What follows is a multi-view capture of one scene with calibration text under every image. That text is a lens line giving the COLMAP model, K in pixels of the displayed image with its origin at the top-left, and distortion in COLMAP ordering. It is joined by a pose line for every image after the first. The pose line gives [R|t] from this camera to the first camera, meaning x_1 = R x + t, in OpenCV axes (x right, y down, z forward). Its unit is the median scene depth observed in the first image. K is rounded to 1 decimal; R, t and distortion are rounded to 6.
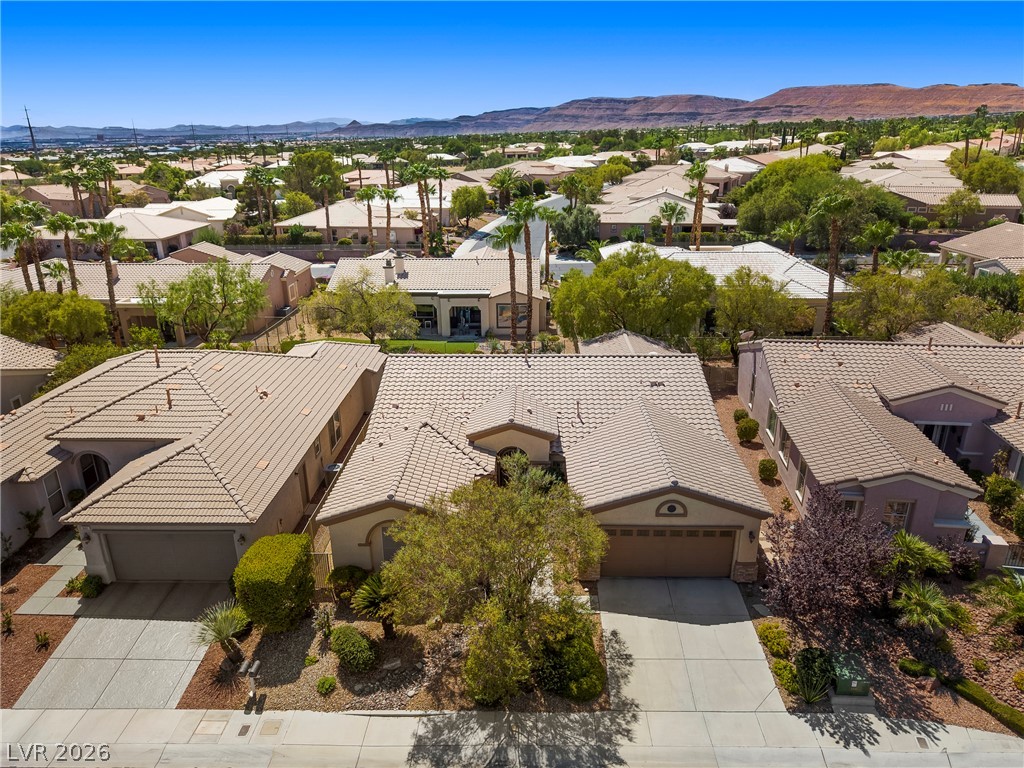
lens RADIAL K [[688.2, 0, 514.3], [0, 688.2, 382.4], [0, 0, 1]] dist [0.018335, -0.016813]
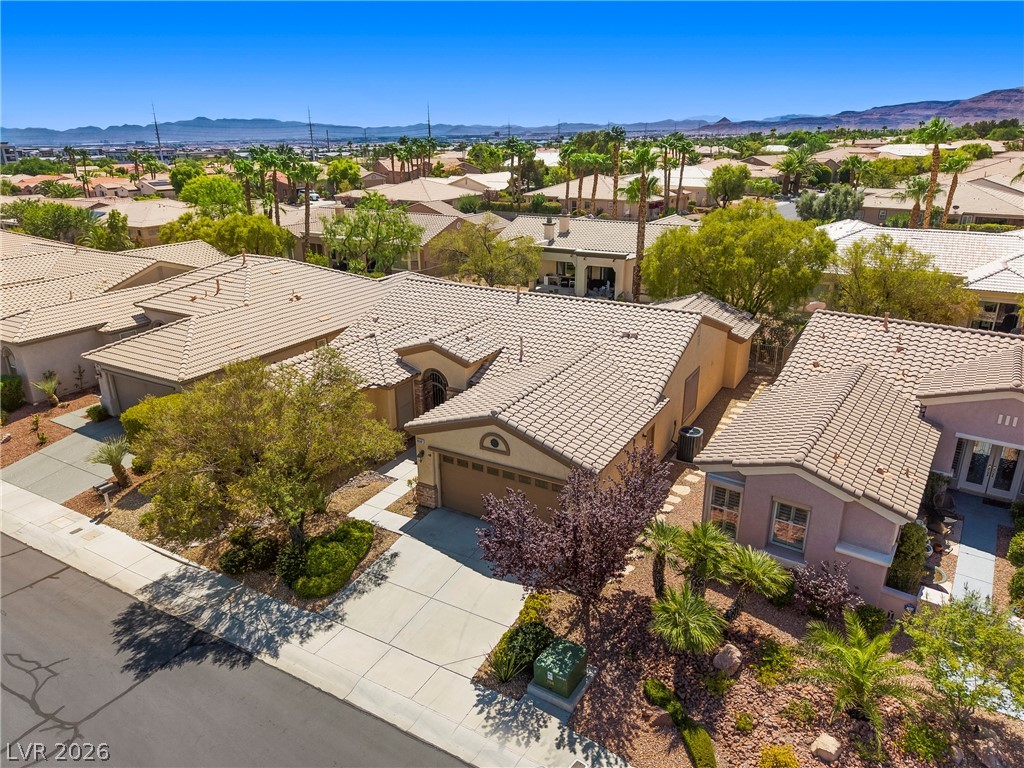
lens RADIAL K [[688.2, 0, 514.3], [0, 688.2, 382.4], [0, 0, 1]] dist [0.018335, -0.016813]
pose [[0.880157, 0.164683, -0.445200, 0.596877], [-0.163588, 0.985668, 0.041193, 0.061011], [0.445603, 0.036574, 0.894483, 0.204948]]
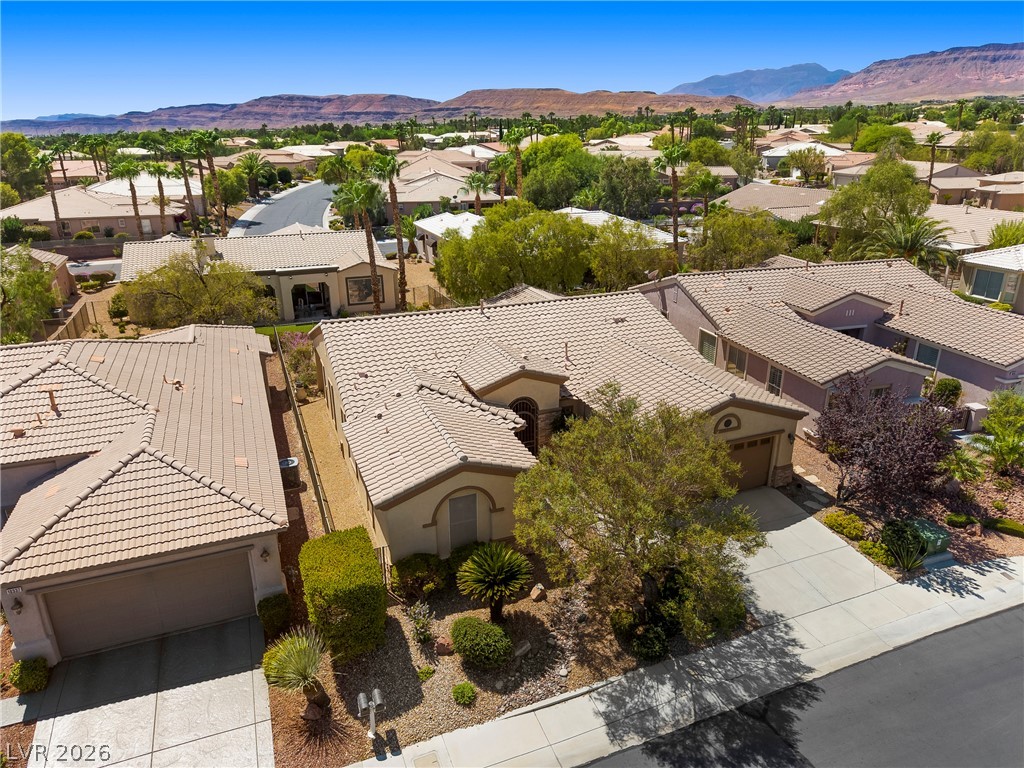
lens RADIAL K [[688.2, 0, 514.3], [0, 688.2, 382.4], [0, 0, 1]] dist [0.018335, -0.016813]
pose [[0.918012, -0.132946, 0.373602, -0.388006], [0.132906, 0.990788, 0.025998, 0.055973], [-0.373616, 0.025788, 0.927225, 0.188007]]
